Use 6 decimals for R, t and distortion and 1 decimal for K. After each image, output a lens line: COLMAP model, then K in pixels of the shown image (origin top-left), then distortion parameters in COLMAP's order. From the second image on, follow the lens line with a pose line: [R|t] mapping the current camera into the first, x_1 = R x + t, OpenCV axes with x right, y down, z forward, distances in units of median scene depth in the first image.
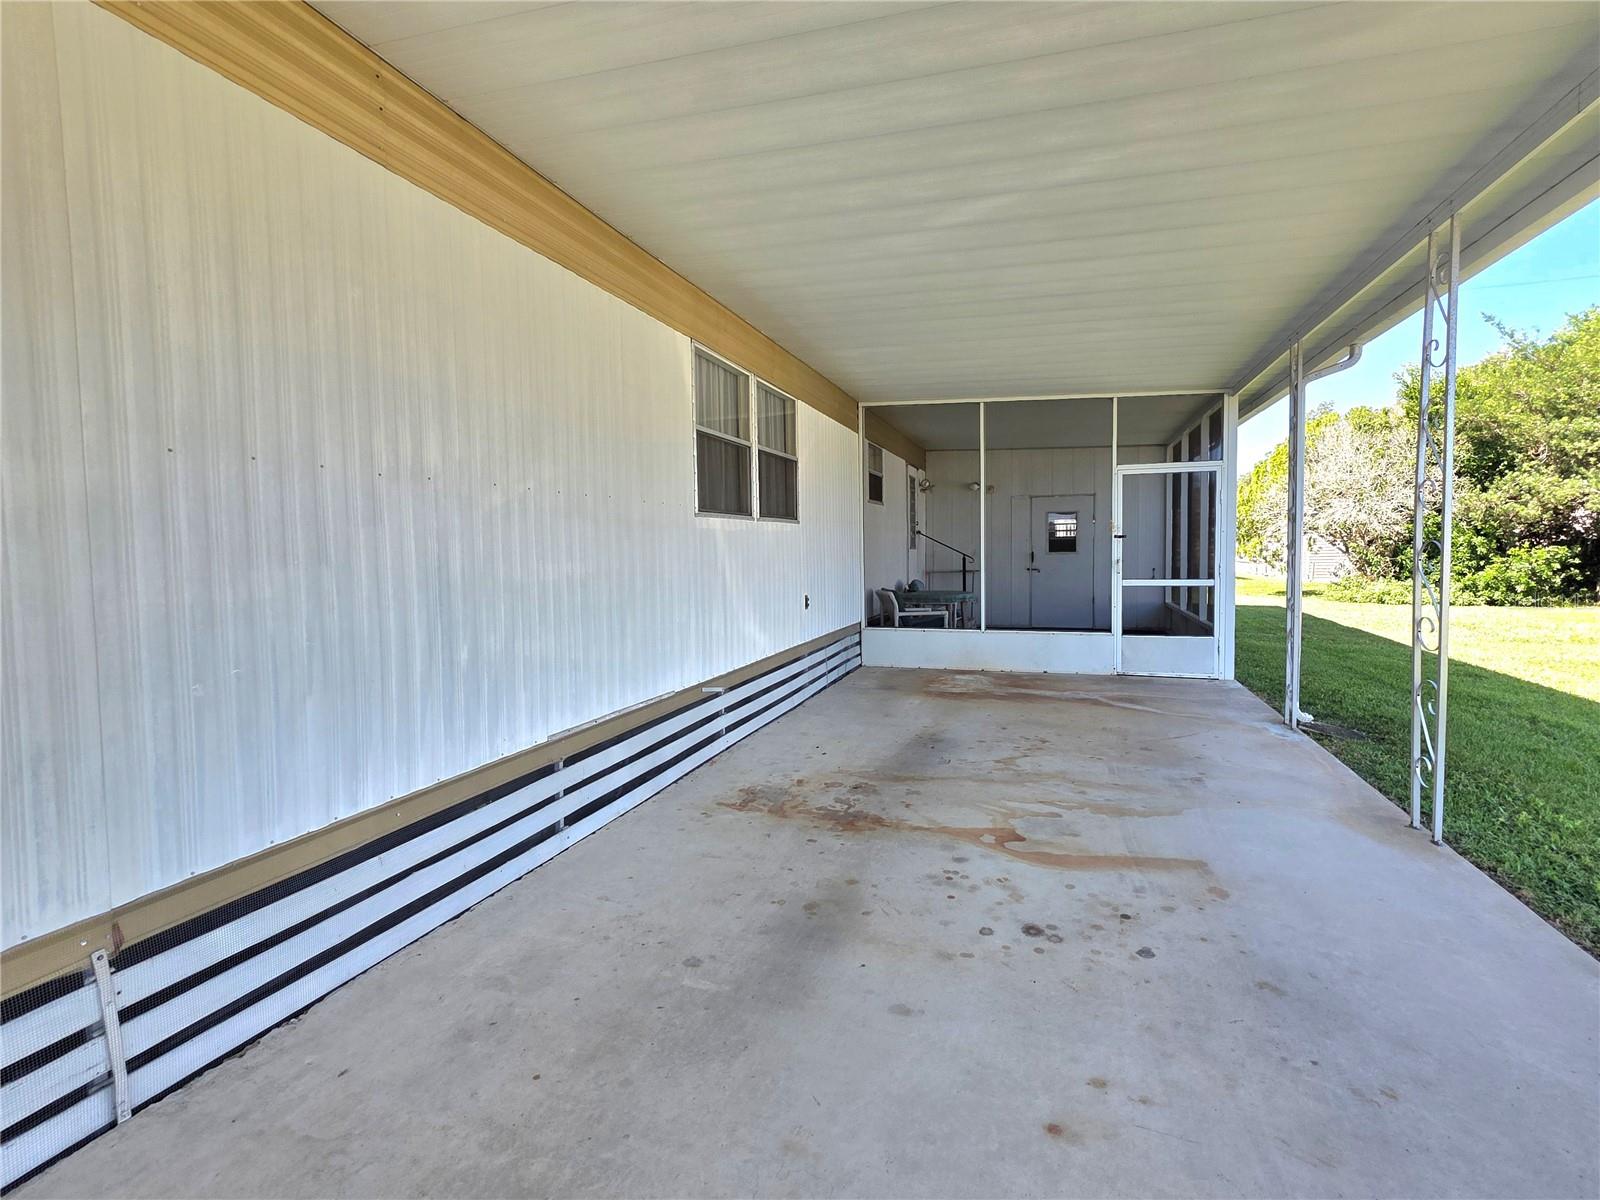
lens RADIAL K [[779.8, 0, 801.6], [0, 779.8, 592.7], [0, 0, 1]] dist [0.001016, 0.000495]
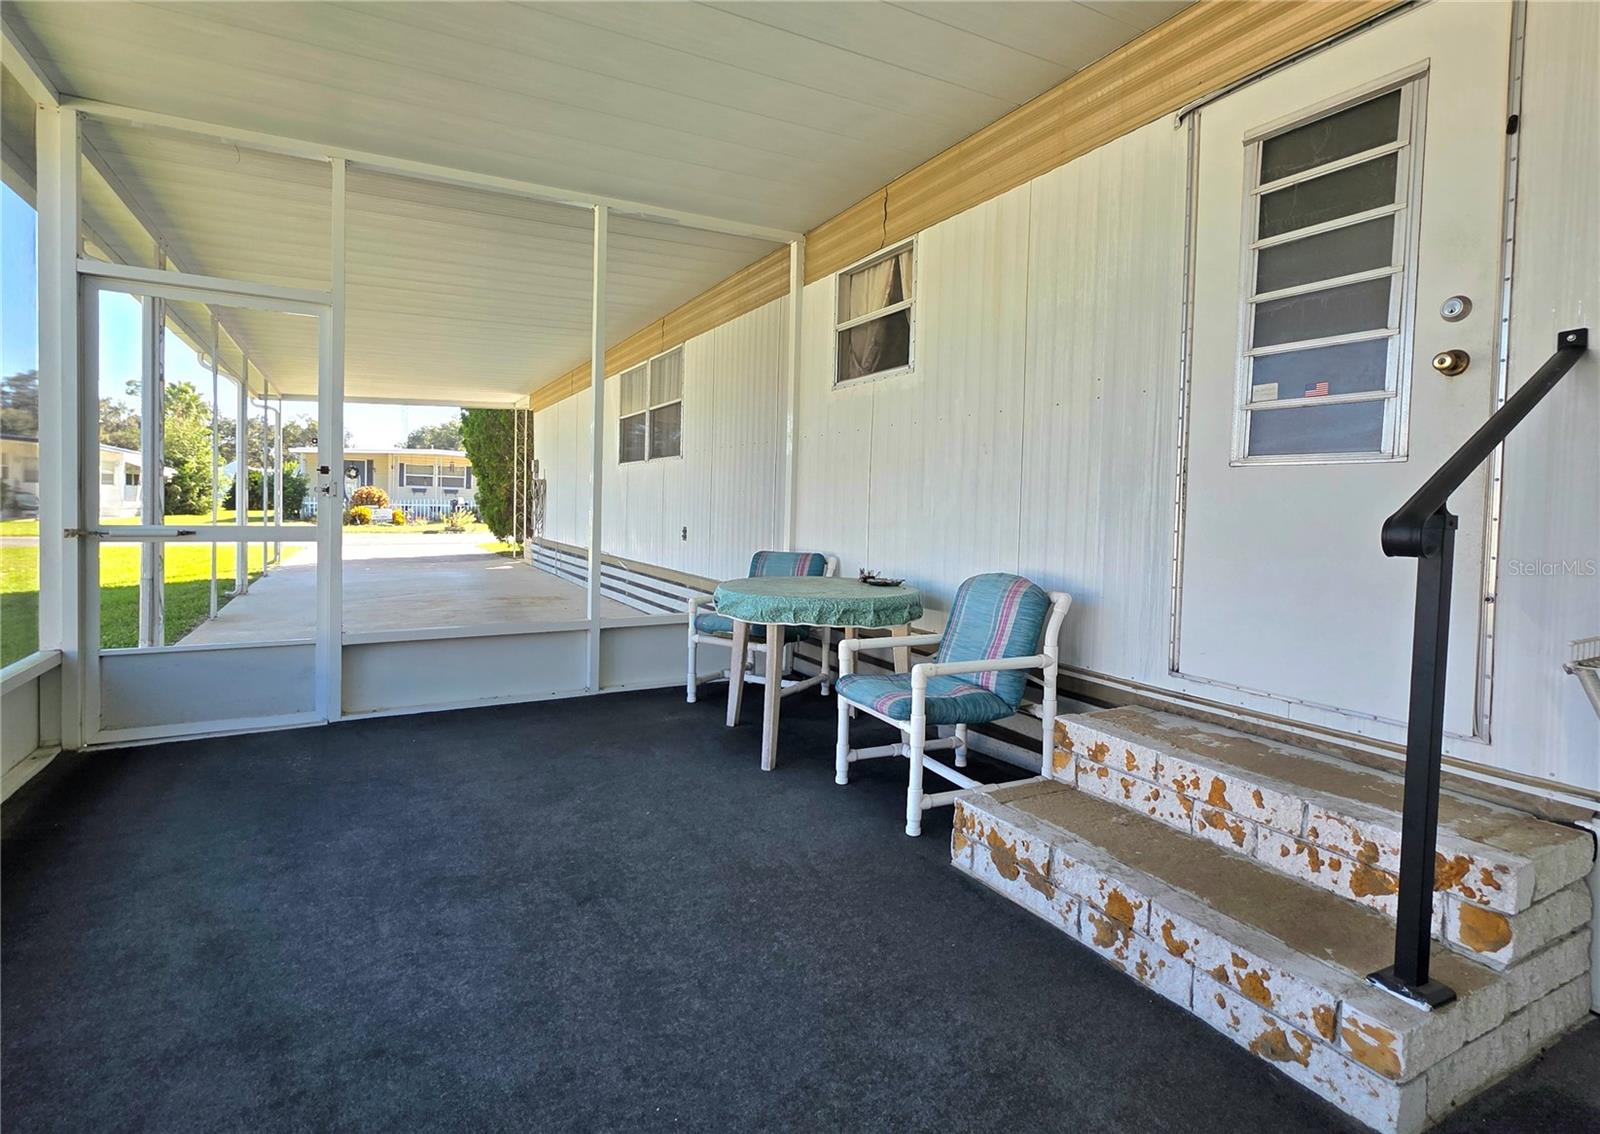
lens RADIAL K [[790.8, 0, 800.7], [0, 790.8, 517.8], [0, 0, 1]] dist [0.001891, 0.000680]
pose [[-0.679306, 0.010785, -0.733776, 0.547454], [-0.054216, 0.996422, 0.064837, -0.069033], [0.731850, 0.083827, -0.676291, 1.494217]]
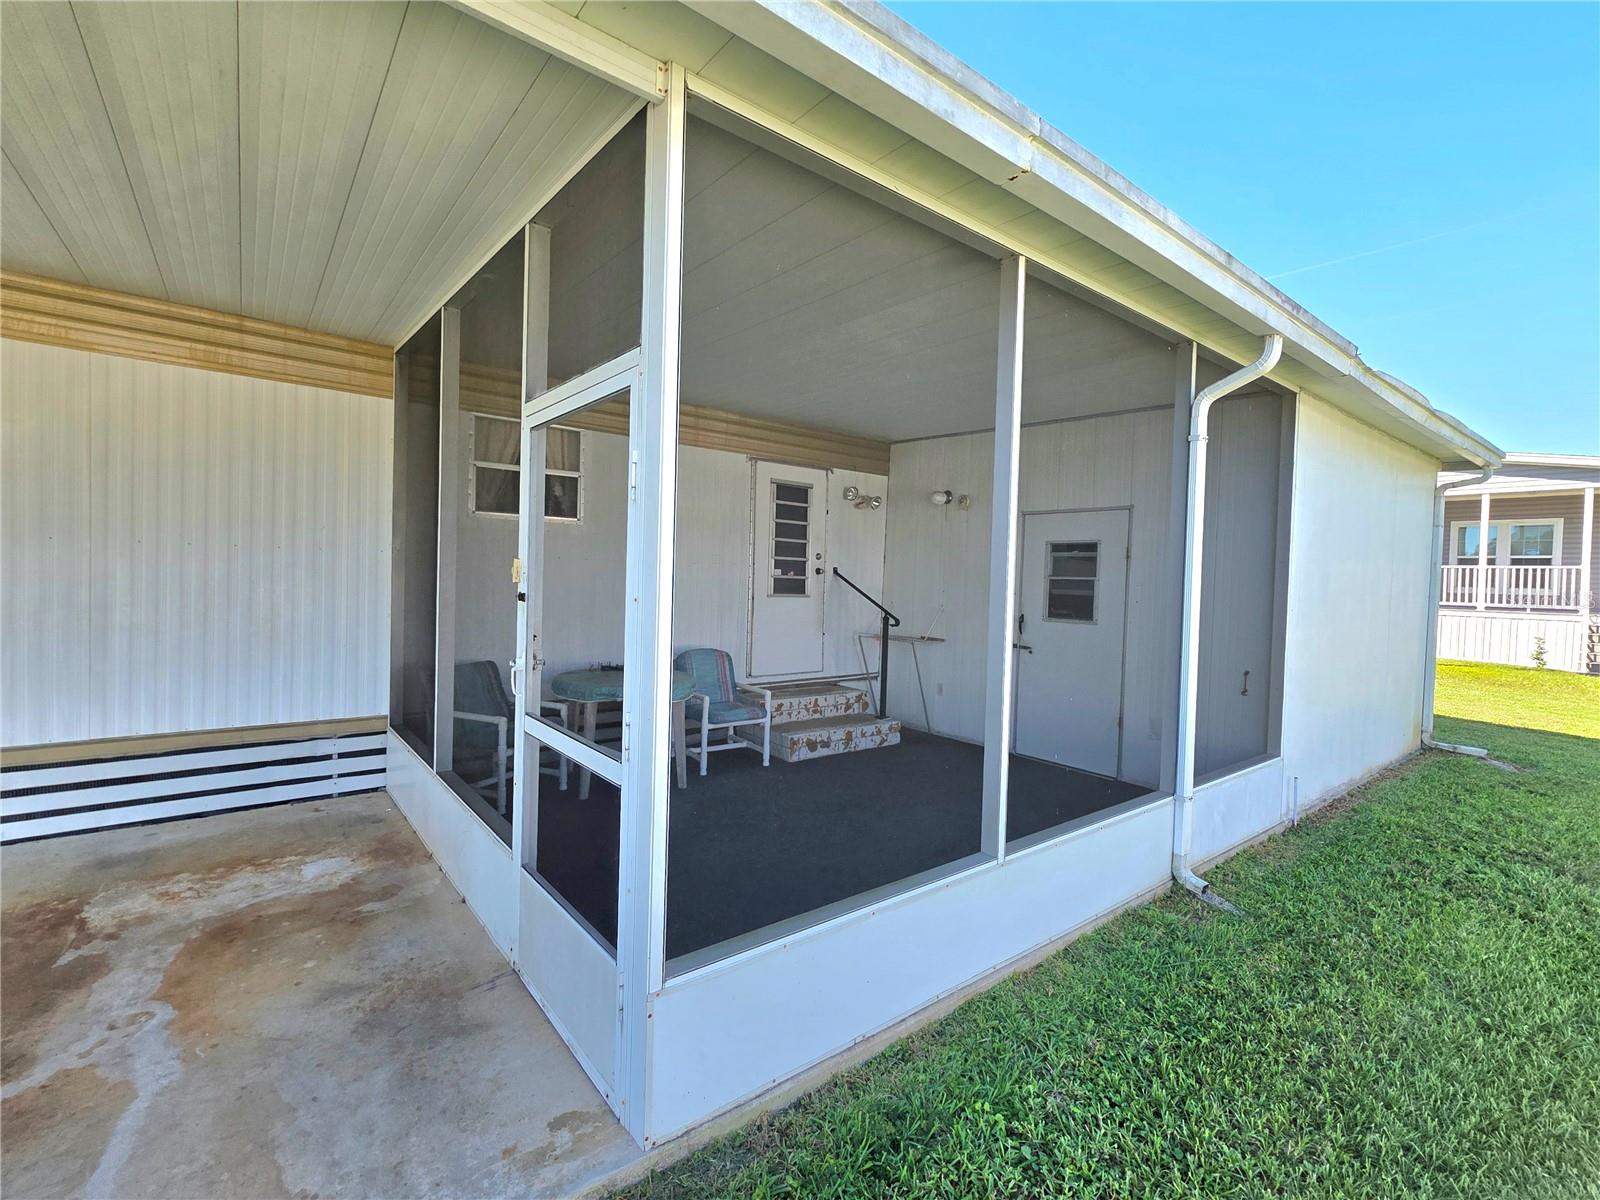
lens RADIAL K [[719.5, 0, 801.4], [0, 719.5, 595.1], [0, 0, 1]] dist [-0.000871, -0.000033]
pose [[0.832053, 0.055405, -0.551922, 0.671606], [-0.072329, 0.997341, -0.008921, -0.076228], [0.549960, 0.047343, 0.833848, 0.752575]]
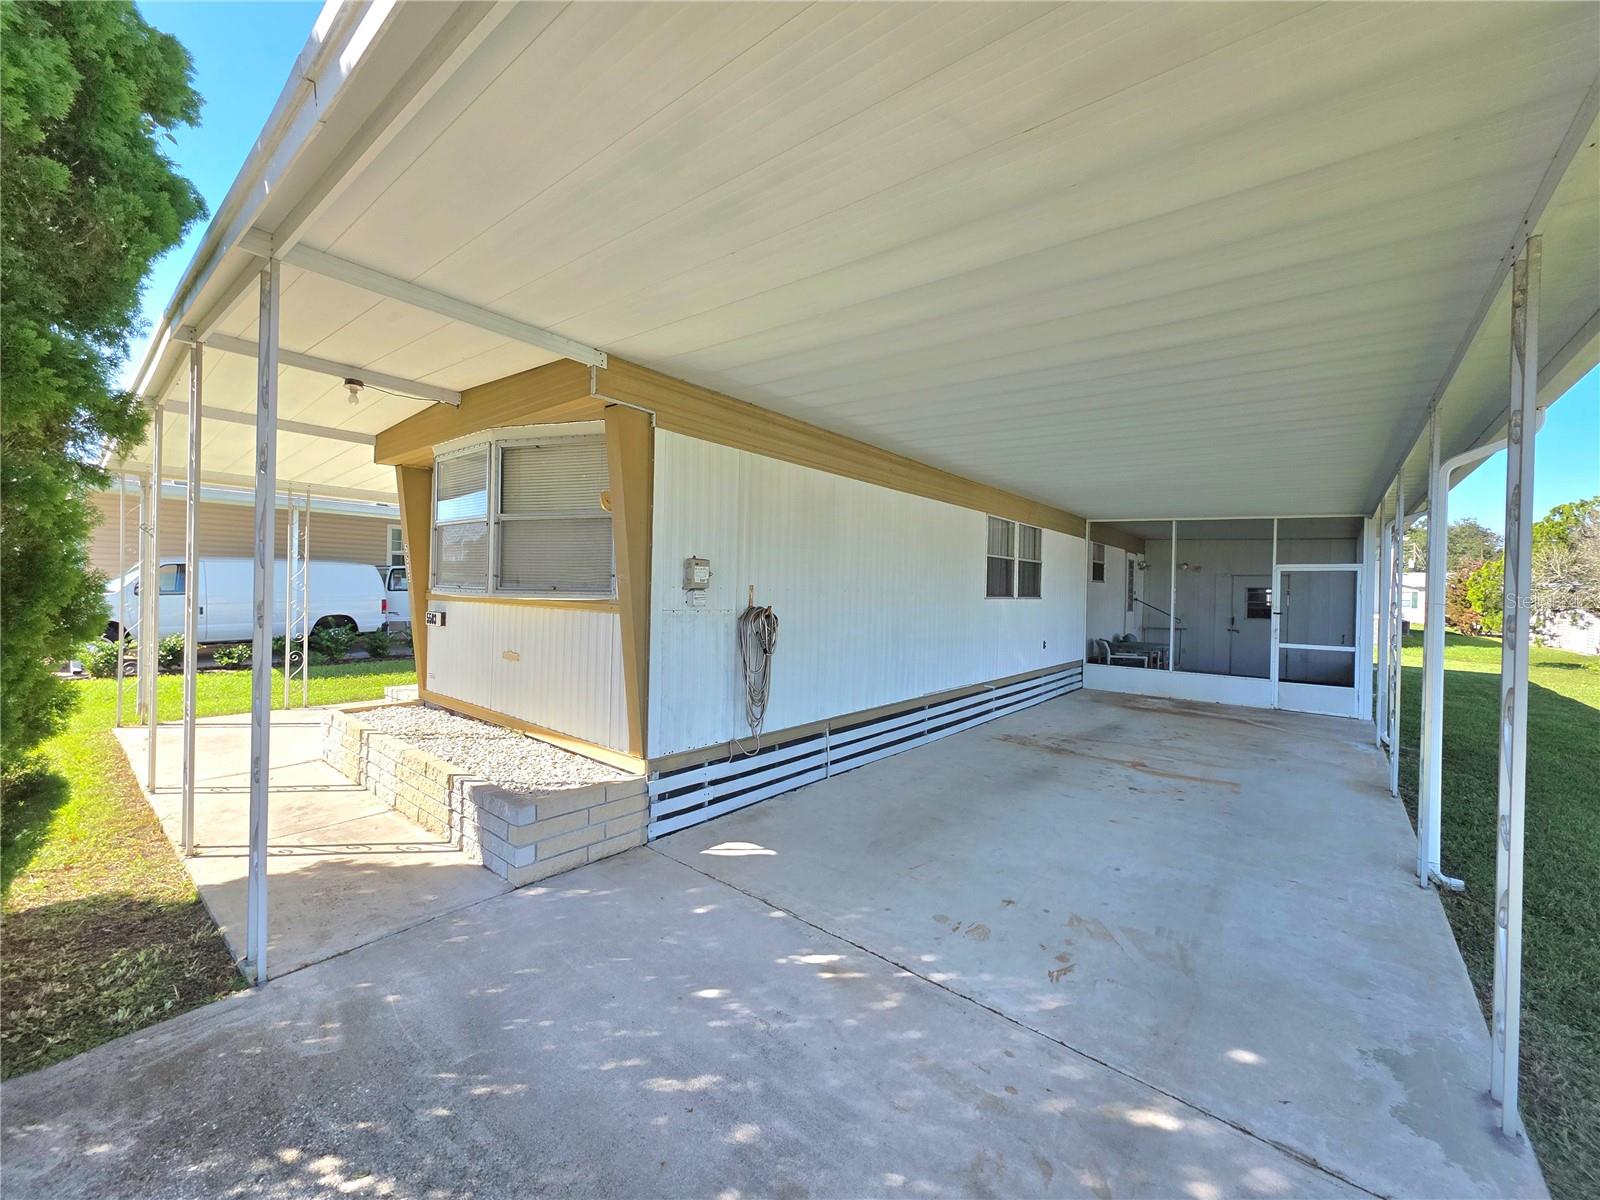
lens RADIAL K [[637.9, 0, 802.8], [0, 637.9, 595.5], [0, 0, 1]] dist [0.002196, 0.000178]
pose [[0.931126, 0.035988, -0.362918, 0.013956], [-0.054257, 0.997715, -0.040268, -0.008924], [0.360640, 0.057185, 0.930951, -0.408730]]
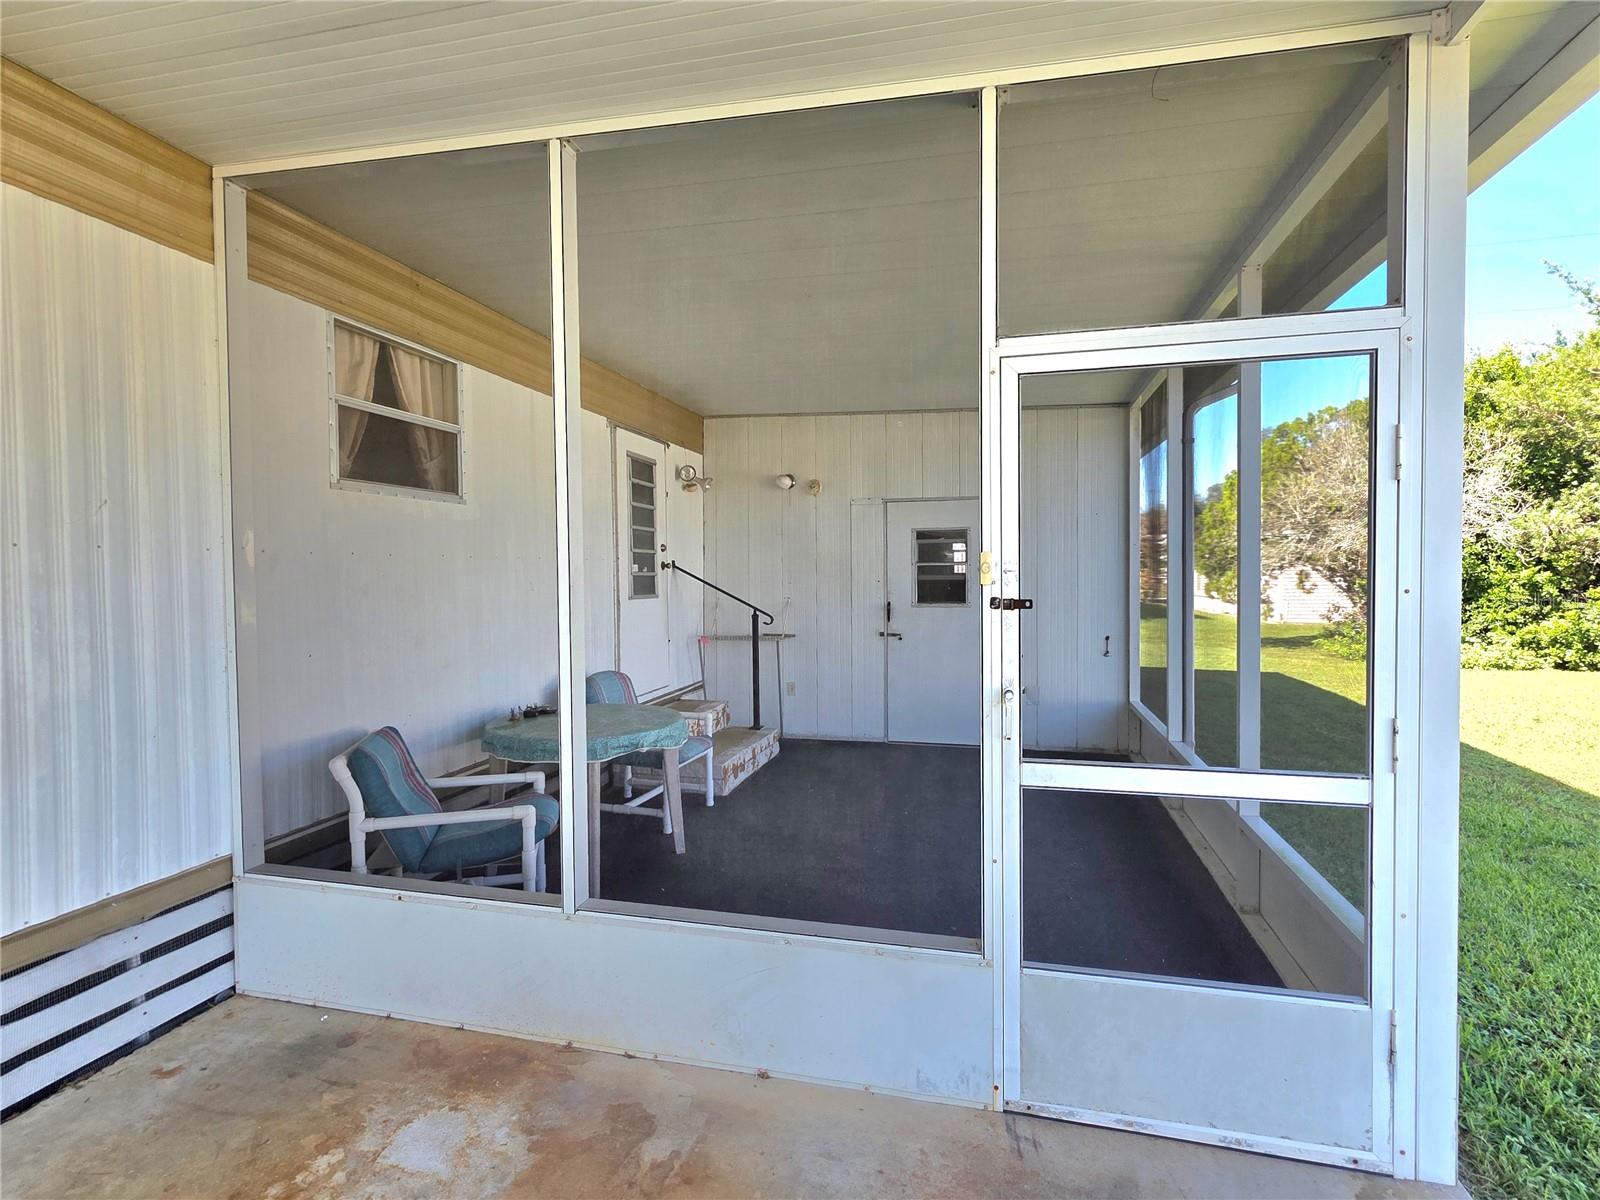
lens RADIAL K [[779.8, 0, 801.6], [0, 779.8, 592.7], [0, 0, 1]] dist [0.001016, 0.000495]
pose [[0.997923, 0.005244, 0.064208, 0.303991], [-0.003339, 0.999552, -0.029748, -0.064593], [-0.064336, 0.029472, 0.997493, 0.701258]]
